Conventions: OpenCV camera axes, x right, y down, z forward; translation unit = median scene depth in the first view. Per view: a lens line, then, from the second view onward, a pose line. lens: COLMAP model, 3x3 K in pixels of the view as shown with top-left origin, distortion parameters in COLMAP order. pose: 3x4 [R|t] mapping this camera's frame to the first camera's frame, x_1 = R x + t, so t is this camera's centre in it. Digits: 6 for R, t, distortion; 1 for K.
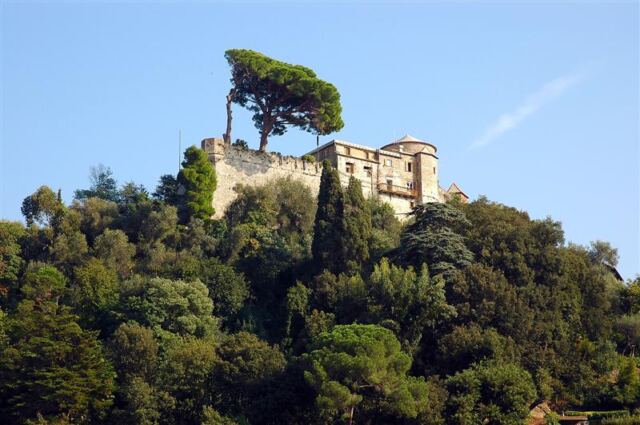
lens RADIAL K [[1505.4, 0, 320.0], [0, 1505.4, 212.5], [0, 0, 1]] dist [0.425802, -0.039247]
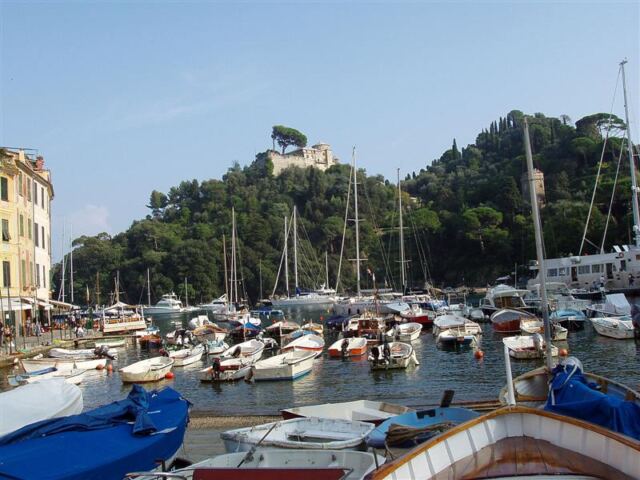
lens RADIAL K [[749.8, 0, 320.0], [0, 749.8, 240.0], [0, 0, 1]] dist [-0.135536, -0.001867]
pose [[0.988451, -0.048971, 0.143412, -0.203466], [0.020343, 0.980661, 0.194653, -0.173925], [-0.150171, -0.189487, 0.970331, -0.656733]]
